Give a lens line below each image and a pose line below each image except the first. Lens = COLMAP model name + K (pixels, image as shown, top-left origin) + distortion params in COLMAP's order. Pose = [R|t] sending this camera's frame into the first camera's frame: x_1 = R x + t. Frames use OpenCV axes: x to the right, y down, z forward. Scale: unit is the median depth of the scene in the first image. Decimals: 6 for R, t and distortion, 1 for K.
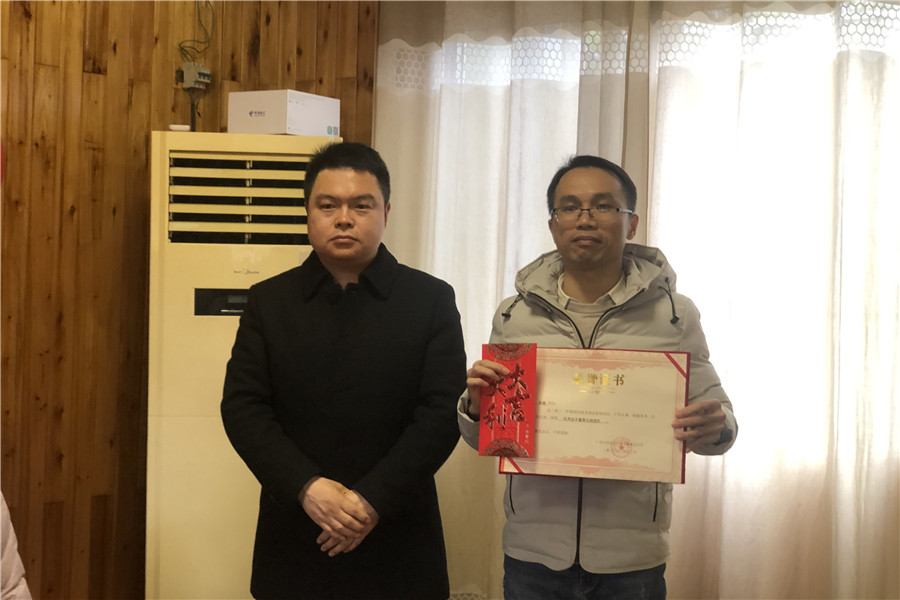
lens RADIAL K [[1377.2, 0, 456.1], [0, 1377.2, 301.9], [0, 0, 1]] dist [0.071502, -0.189203]
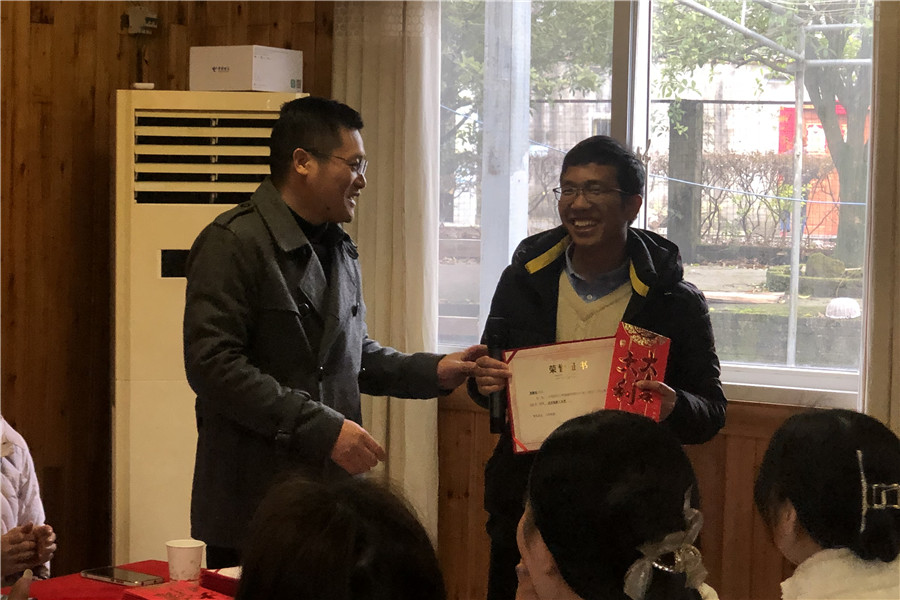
lens RADIAL K [[2126.9, 0, 449.4], [0, 2126.9, 342.2], [0, 0, 1]] dist [0.008089, 0.373803]
pose [[0.999464, -0.008528, 0.031620, -0.032392], [0.007292, 0.999212, 0.039012, -0.001447], [-0.031928, -0.038761, 0.998738, -0.518976]]
